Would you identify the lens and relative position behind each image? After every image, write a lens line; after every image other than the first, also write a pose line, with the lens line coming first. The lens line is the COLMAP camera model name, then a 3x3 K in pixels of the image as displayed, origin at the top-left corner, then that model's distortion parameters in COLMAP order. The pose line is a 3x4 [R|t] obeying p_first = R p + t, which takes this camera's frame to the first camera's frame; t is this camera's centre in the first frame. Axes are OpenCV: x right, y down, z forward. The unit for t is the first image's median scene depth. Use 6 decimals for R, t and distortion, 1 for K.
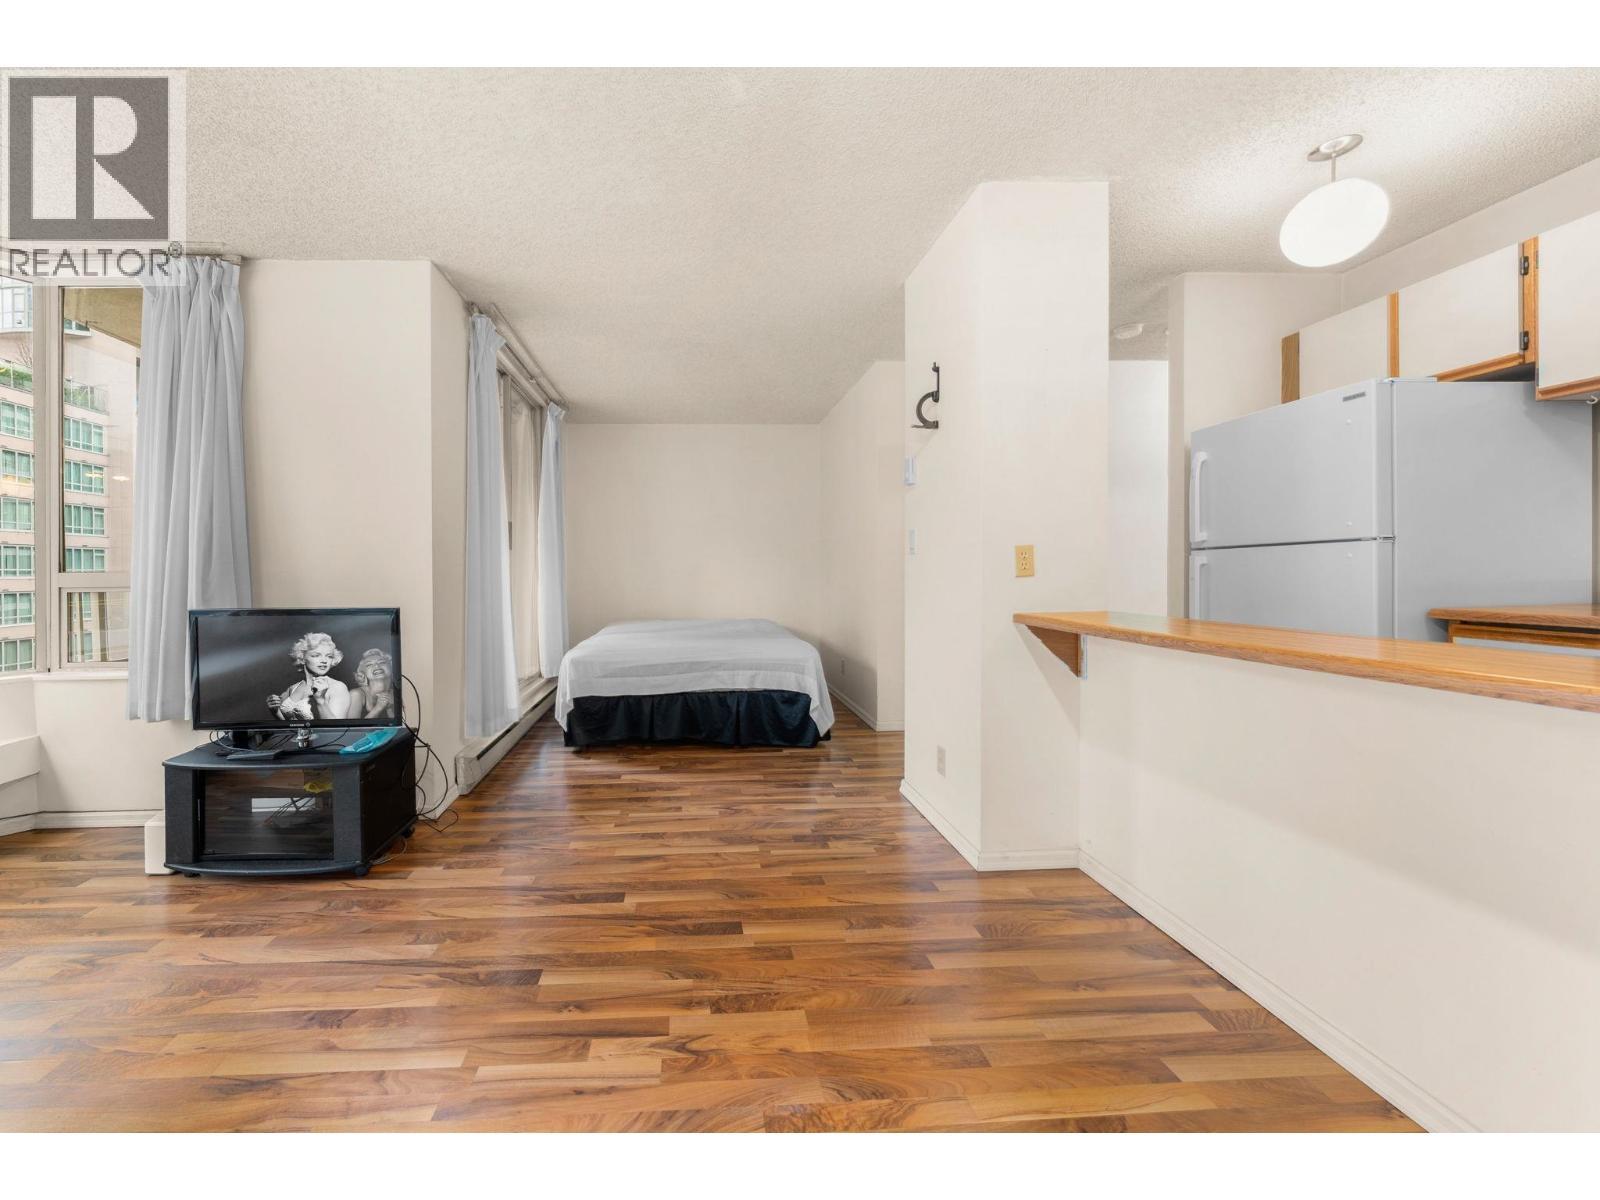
lens RADIAL K [[583.6, 0, 813.5], [0, 583.6, 592.5], [0, 0, 1]] dist [-0.003724, -0.000213]
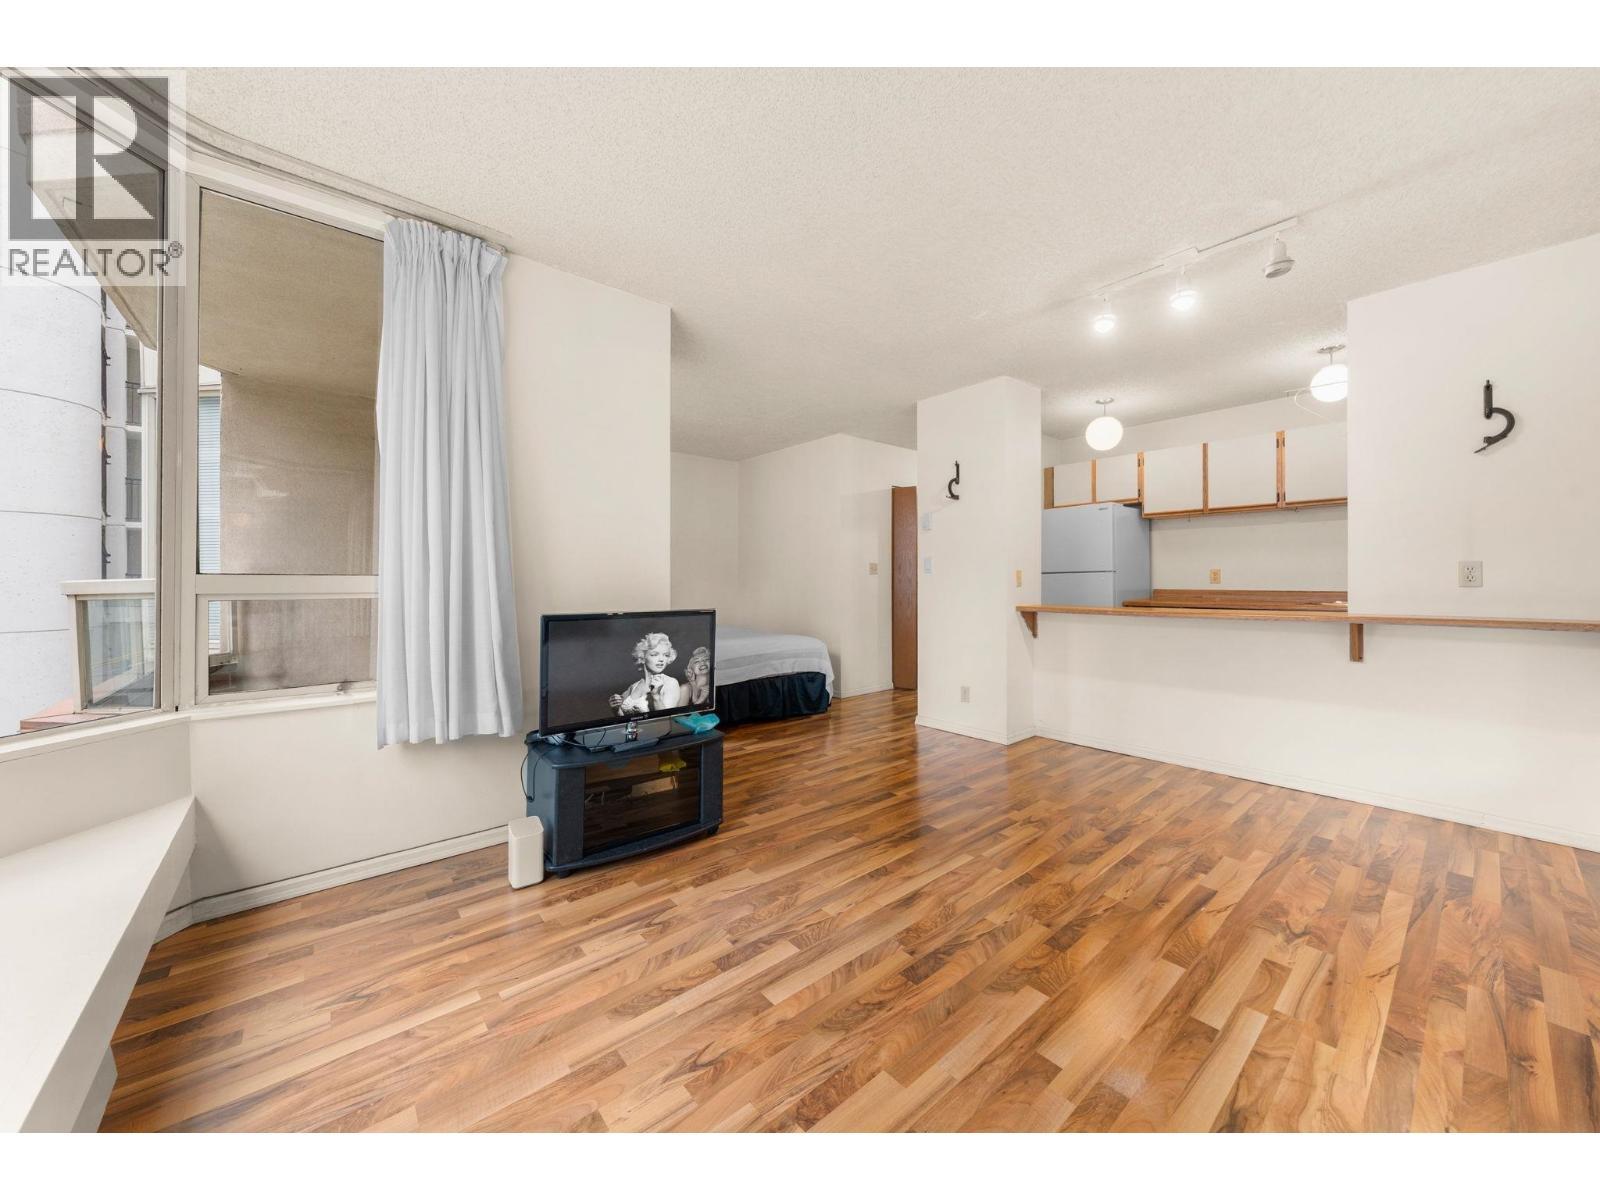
lens RADIAL K [[575.6, 0, 799.6], [0, 575.6, 595.0], [0, 0, 1]] dist [-0.011736, 0.000054]
pose [[0.796523, -0.006655, 0.604572, -1.301504], [0.017180, 0.999785, -0.011630, 0.009757], [-0.604365, 0.019650, 0.796466, -0.063553]]
